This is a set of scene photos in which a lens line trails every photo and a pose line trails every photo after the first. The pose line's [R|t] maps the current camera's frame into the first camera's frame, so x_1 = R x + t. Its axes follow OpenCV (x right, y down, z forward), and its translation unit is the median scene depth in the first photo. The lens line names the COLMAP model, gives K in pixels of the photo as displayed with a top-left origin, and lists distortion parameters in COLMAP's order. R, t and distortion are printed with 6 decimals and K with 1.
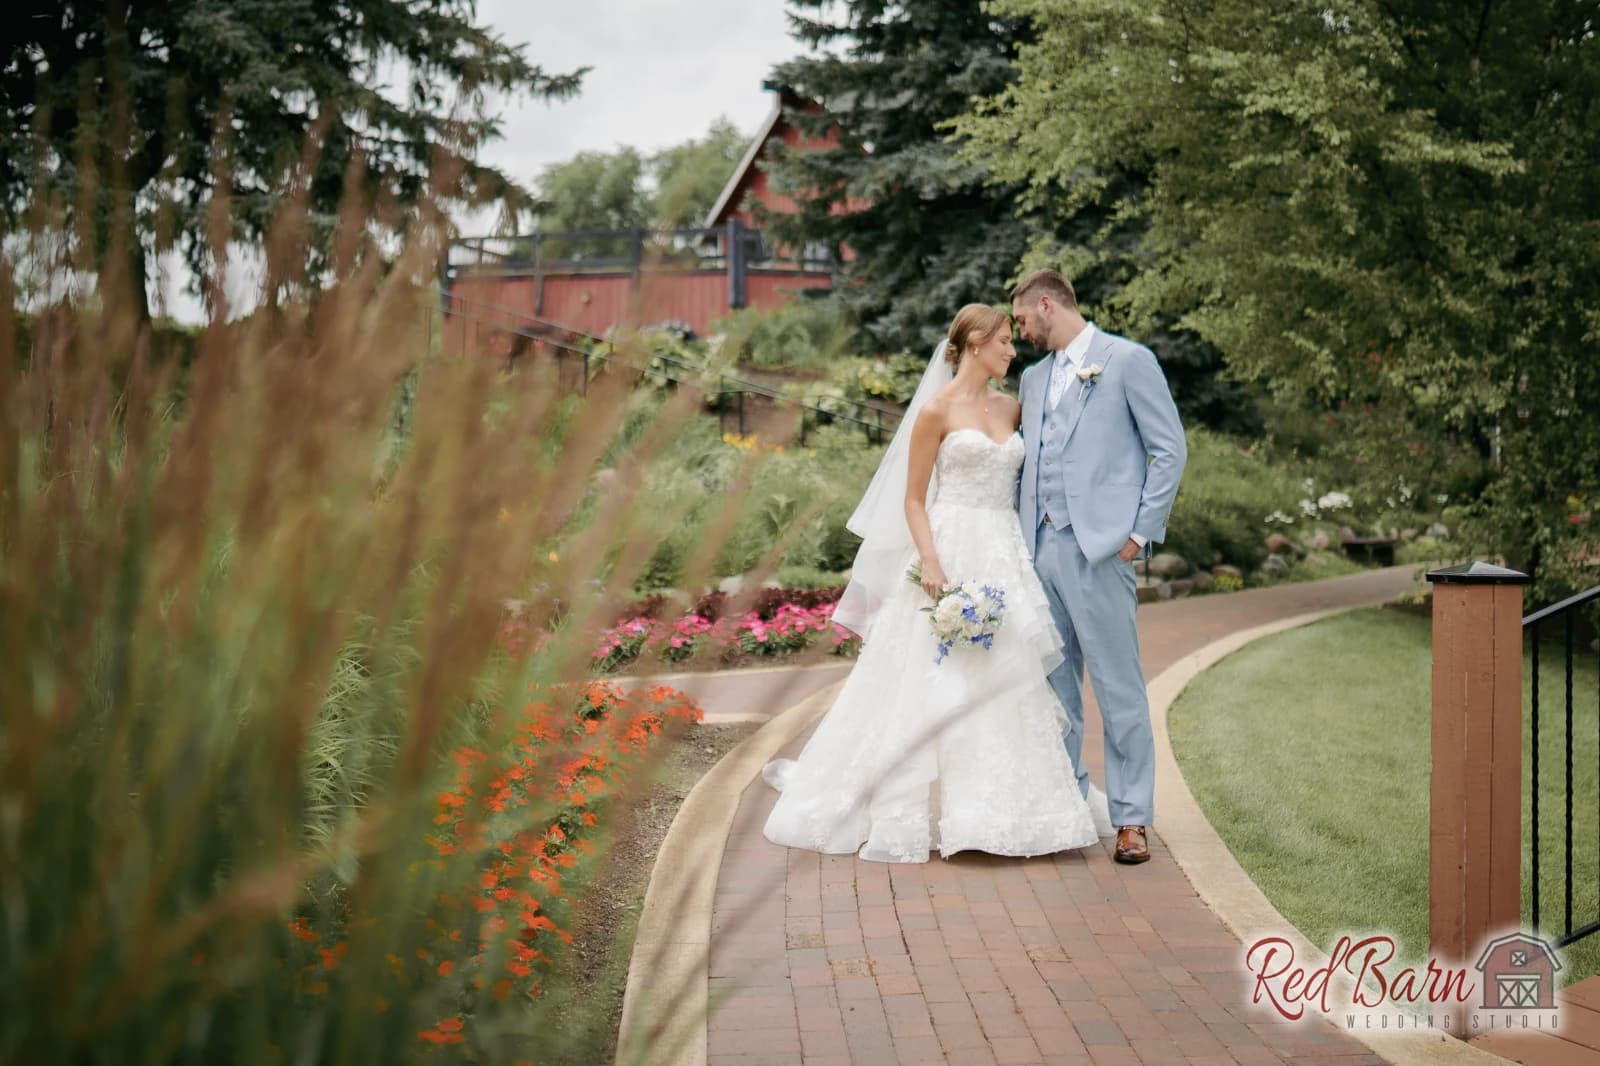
lens RADIAL K [[2188.8, 0, 800.0], [0, 2188.8, 533.0], [0, 0, 1]] dist [0.005599, -0.016087]
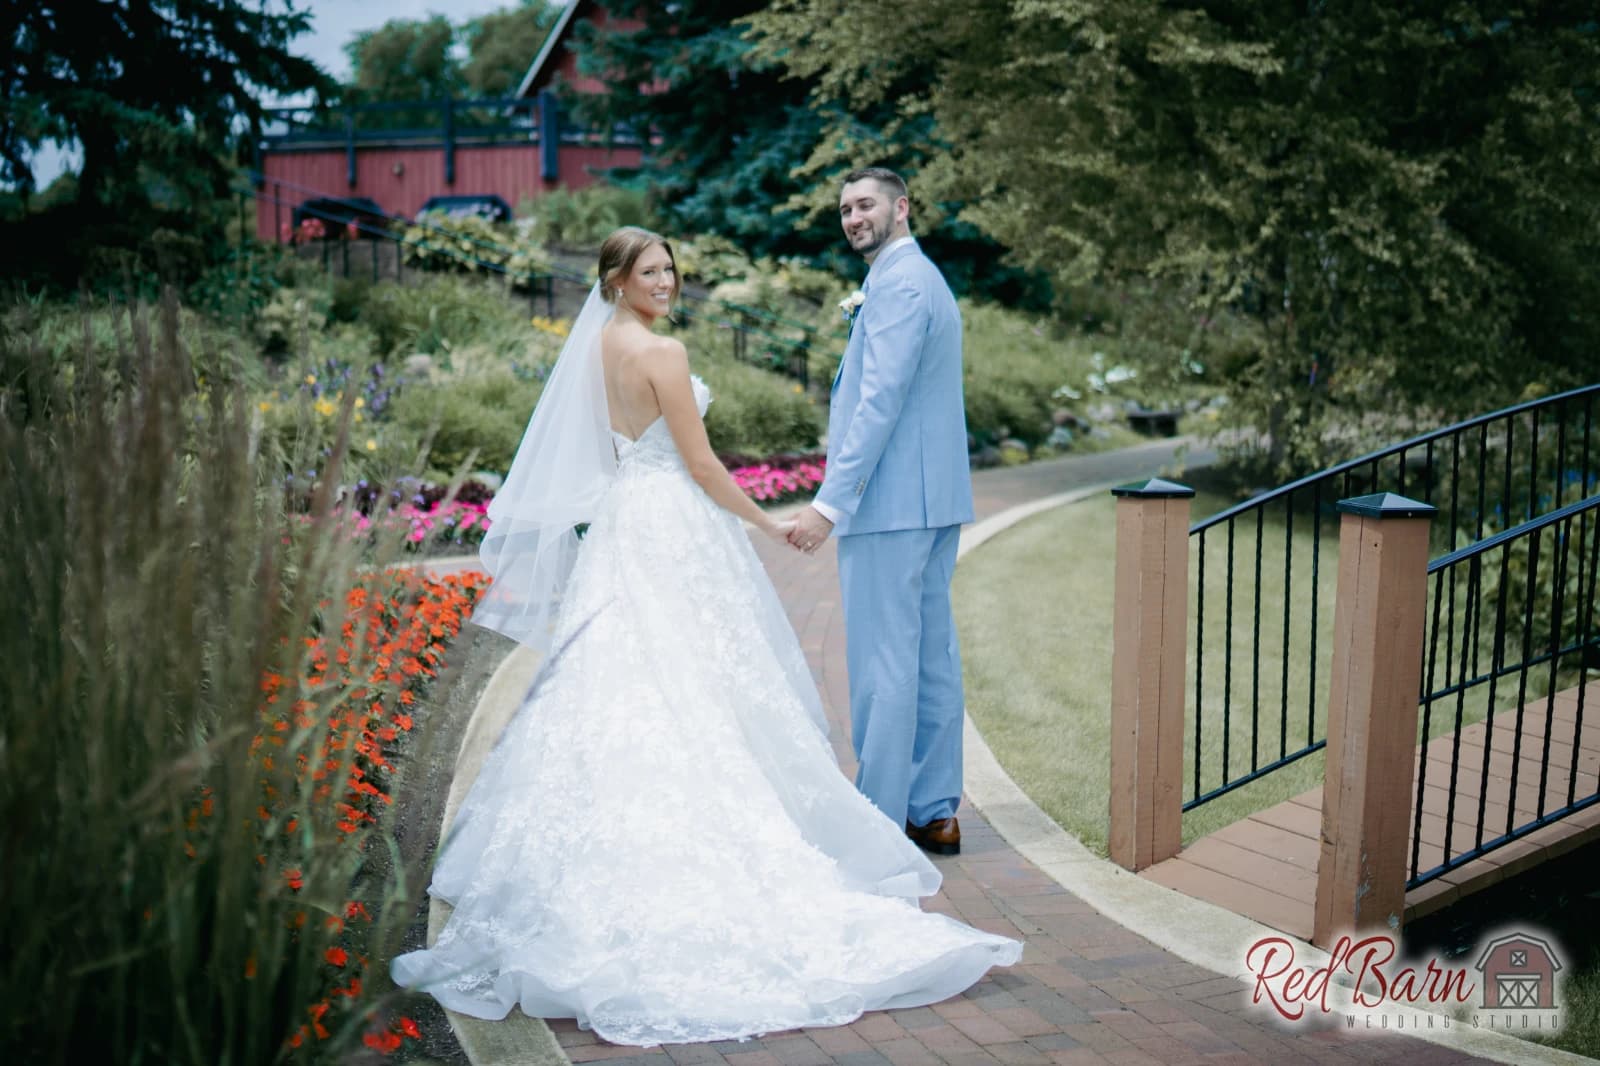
lens RADIAL K [[2500.5, 0, 800.0], [0, 2500.5, 533.0], [0, 0, 1]] dist [-0.051975, 0.628572]
pose [[0.998379, -0.010358, 0.055965, 0.023510], [0.005852, 0.996771, 0.080087, -0.036878], [-0.056614, -0.079630, 0.995216, -0.192347]]
